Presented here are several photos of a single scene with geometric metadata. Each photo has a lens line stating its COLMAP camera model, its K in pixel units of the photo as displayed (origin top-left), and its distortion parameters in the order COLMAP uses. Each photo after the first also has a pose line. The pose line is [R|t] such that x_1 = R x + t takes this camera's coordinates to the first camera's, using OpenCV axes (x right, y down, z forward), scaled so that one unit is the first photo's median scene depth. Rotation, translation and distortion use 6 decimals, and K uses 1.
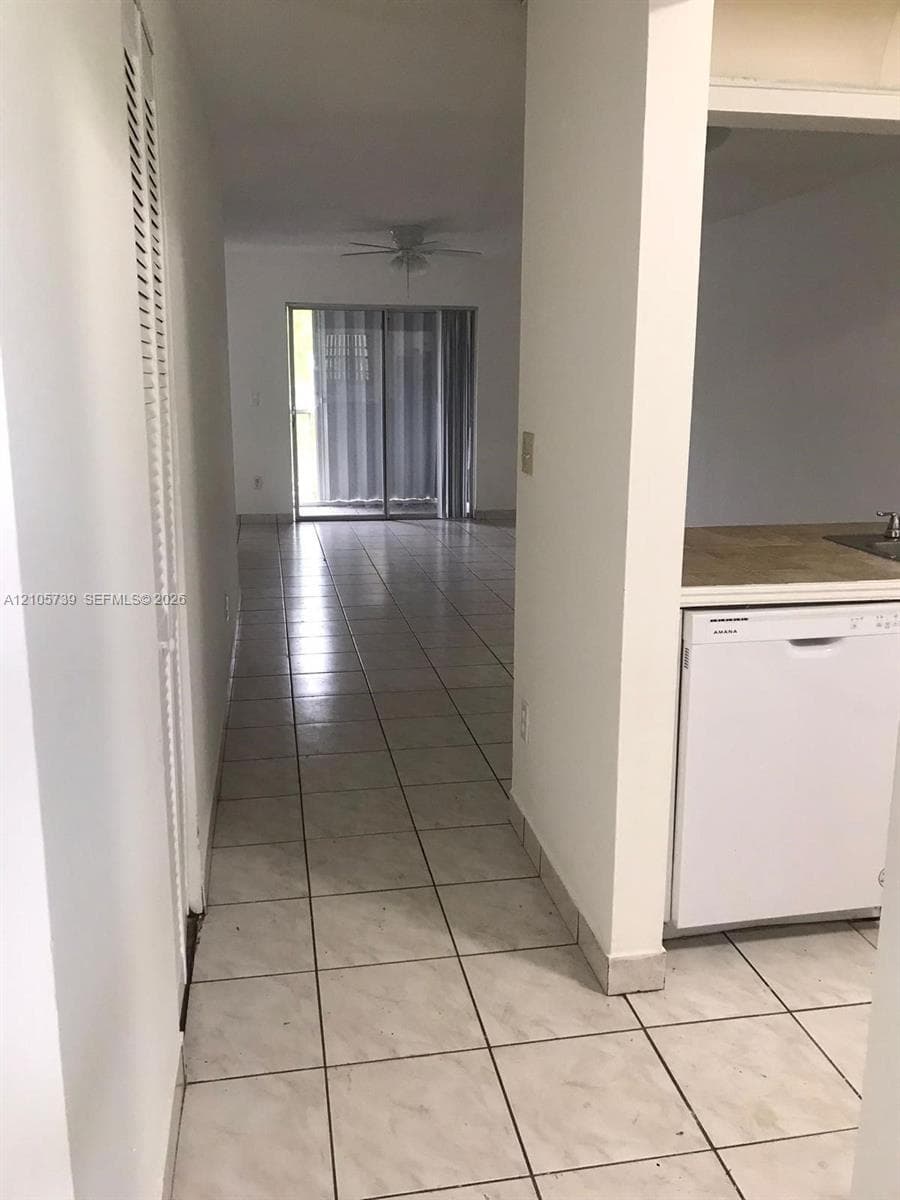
lens RADIAL K [[951.1, 0, 450.0], [0, 951.1, 600.0], [0, 0, 1]] dist [0.084631, -0.125722]
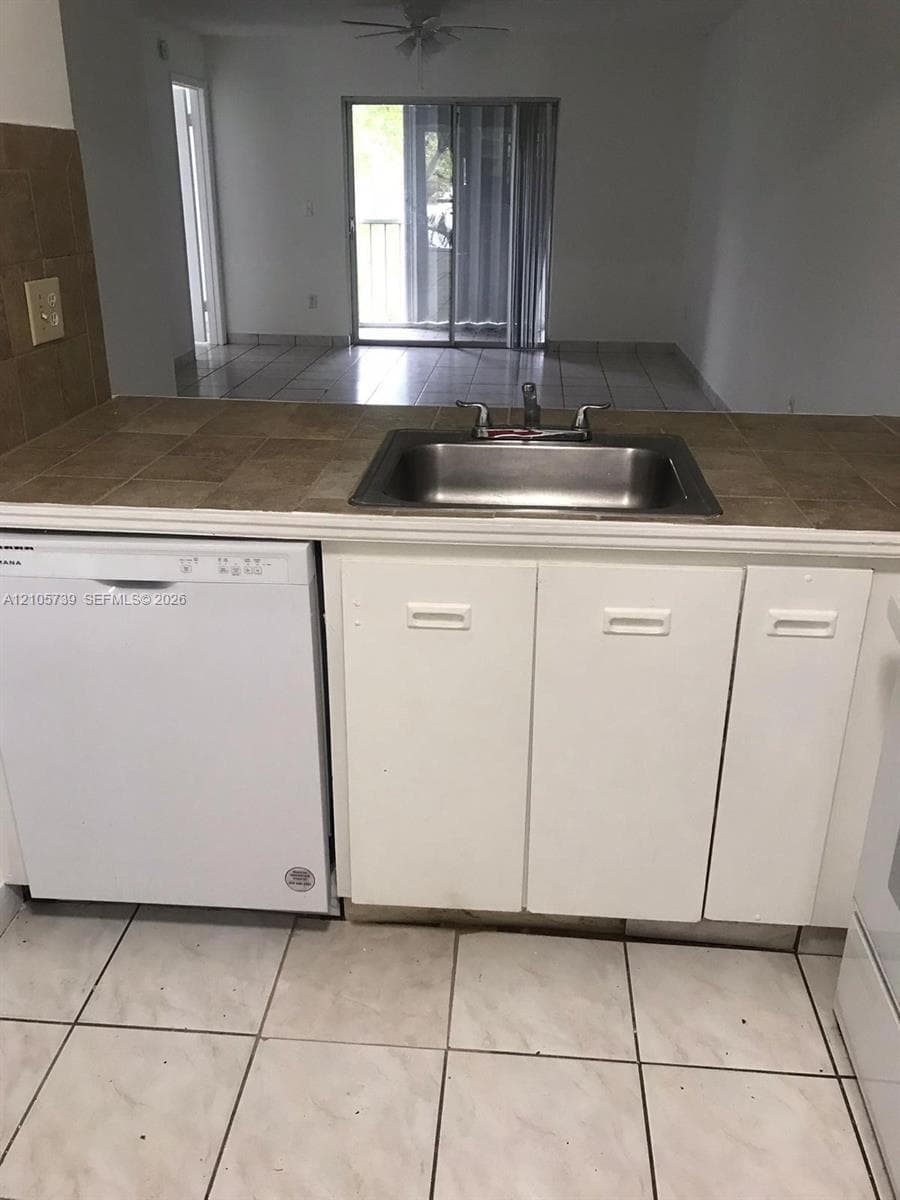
lens RADIAL K [[929.0, 0, 450.0], [0, 929.0, 600.0], [0, 0, 1]] dist [0.082585, -0.129759]
pose [[0.967919, 0.106119, -0.227752, 0.174598], [-0.060667, 0.978321, 0.198011, -0.023216], [0.243827, -0.177842, 0.953373, 0.080538]]
